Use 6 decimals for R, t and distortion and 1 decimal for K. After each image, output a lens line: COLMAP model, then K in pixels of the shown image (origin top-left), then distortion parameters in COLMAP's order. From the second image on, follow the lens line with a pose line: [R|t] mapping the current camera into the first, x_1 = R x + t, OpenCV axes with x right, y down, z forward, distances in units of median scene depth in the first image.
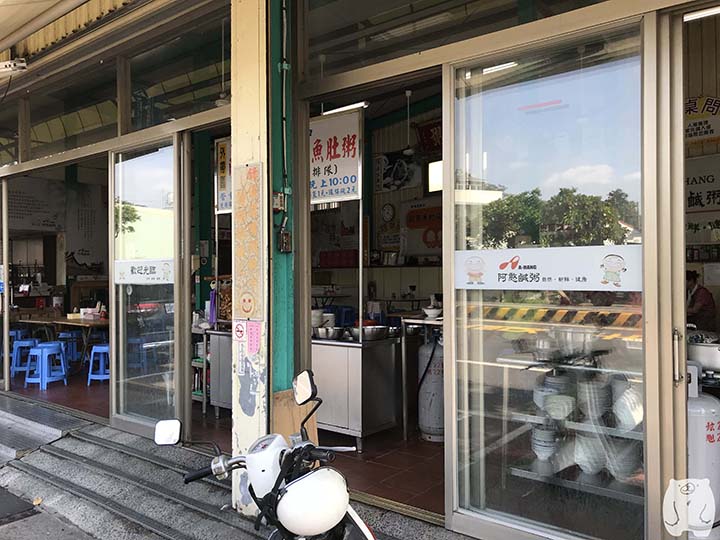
lens RADIAL K [[590.4, 0, 356.7], [0, 590.4, 274.2], [0, 0, 1]] dist [0.027494, -0.031074]
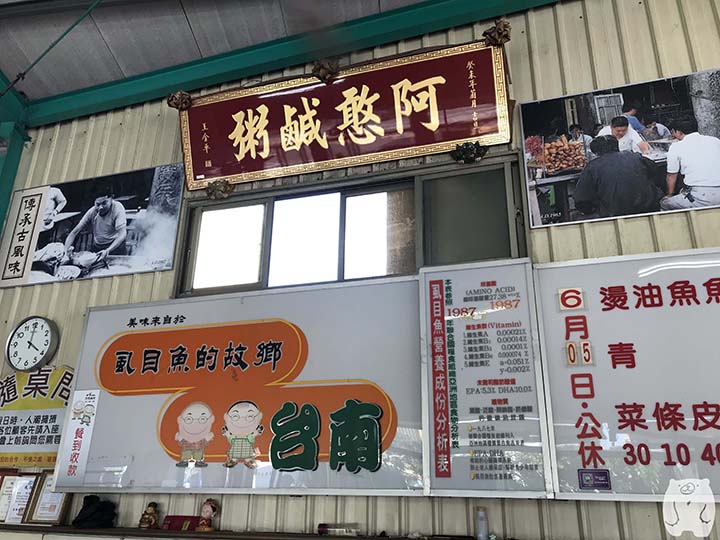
lens RADIAL K [[590.4, 0, 361.4], [0, 590.4, 268.0], [0, 0, 1]] dist [0.027494, -0.031074]
pose [[0.821506, 0.224828, 0.524004, 0.065616], [-0.018186, 0.928847, -0.370018, -0.079085], [-0.569909, 0.294442, 0.767142, 1.923825]]
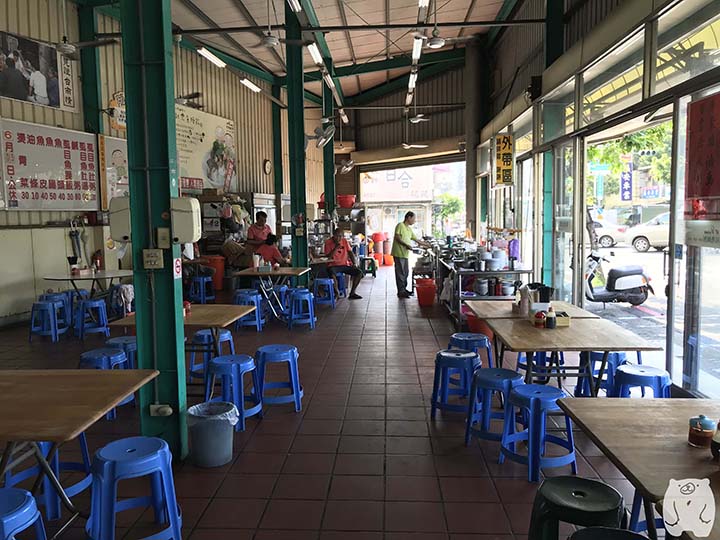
lens RADIAL K [[590.4, 0, 360.4], [0, 590.4, 267.9], [0, 0, 1]] dist [0.027494, -0.031074]
pose [[-0.581844, -0.057897, 0.811237, -1.372402], [0.023691, 0.995833, 0.088063, -0.049088], [-0.812955, 0.070458, -0.578048, 2.513336]]
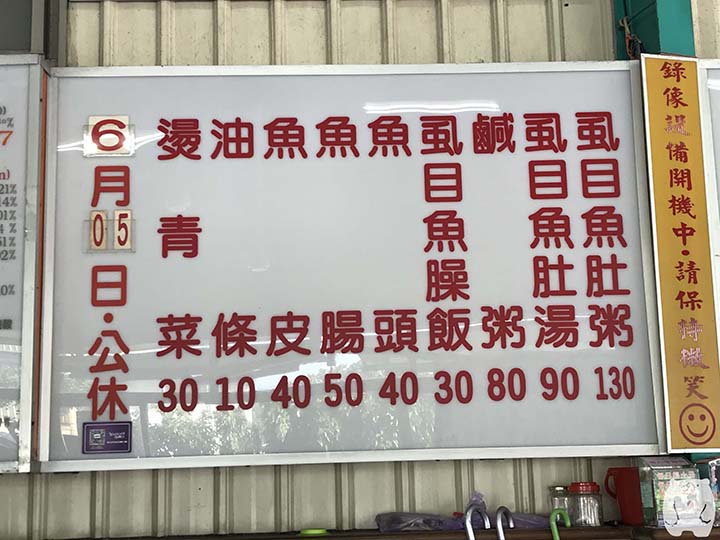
lens RADIAL K [[1075.6, 0, 367.0], [0, 1075.6, 262.9], [0, 0, 1]] dist [0.150575, 0.000000]
pose [[0.572888, 0.138831, 0.807790, 0.163301], [0.032860, 0.980868, -0.191882, -0.078870], [-0.818974, 0.136471, 0.557366, 1.795326]]
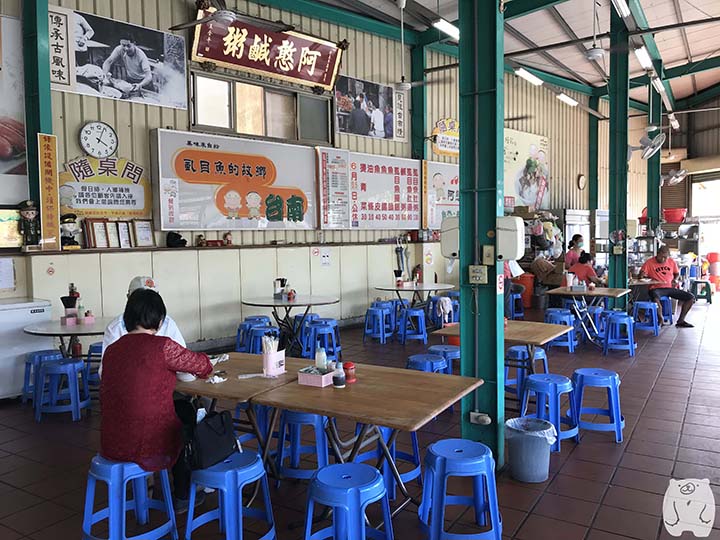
lens RADIAL K [[590.4, 0, 354.5], [0, 590.4, 269.0], [0, 0, 1]] dist [0.027494, -0.031074]
pose [[-0.114284, -0.046409, 0.992364, -1.385876], [0.023213, 0.998511, 0.049370, -0.052050], [-0.993177, 0.028678, -0.113036, 2.557518]]
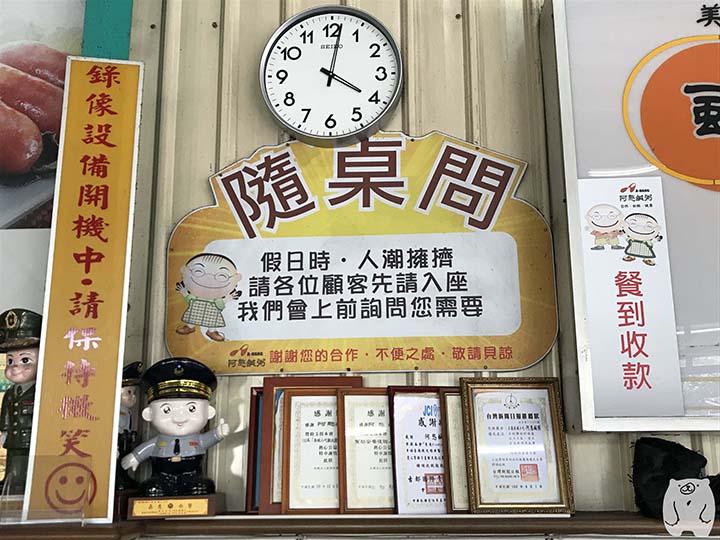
lens RADIAL K [[760.9, 0, 358.8], [0, 760.9, 261.7], [0, 0, 1]] dist [0.044106, 0.000000]
pose [[0.653073, 0.173649, 0.737117, -0.171421], [0.007910, 0.971738, -0.235928, -0.080429], [-0.757254, 0.159908, 0.633242, 2.704982]]
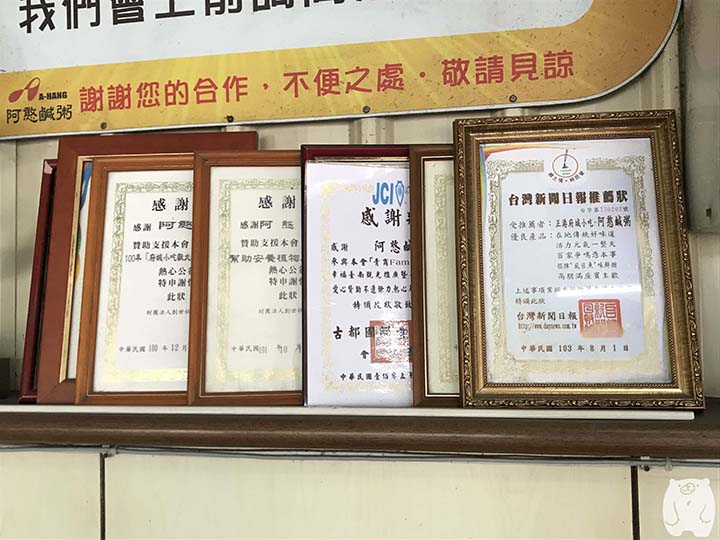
lens RADIAL K [[760.9, 0, 367.7], [0, 760.9, 259.0], [0, 0, 1]] dist [0.044106, 0.000000]
pose [[0.749135, 0.022598, 0.662032, 0.055072], [0.017359, 0.998405, -0.053723, -0.071422], [-0.662190, 0.051738, 0.747548, 2.816821]]
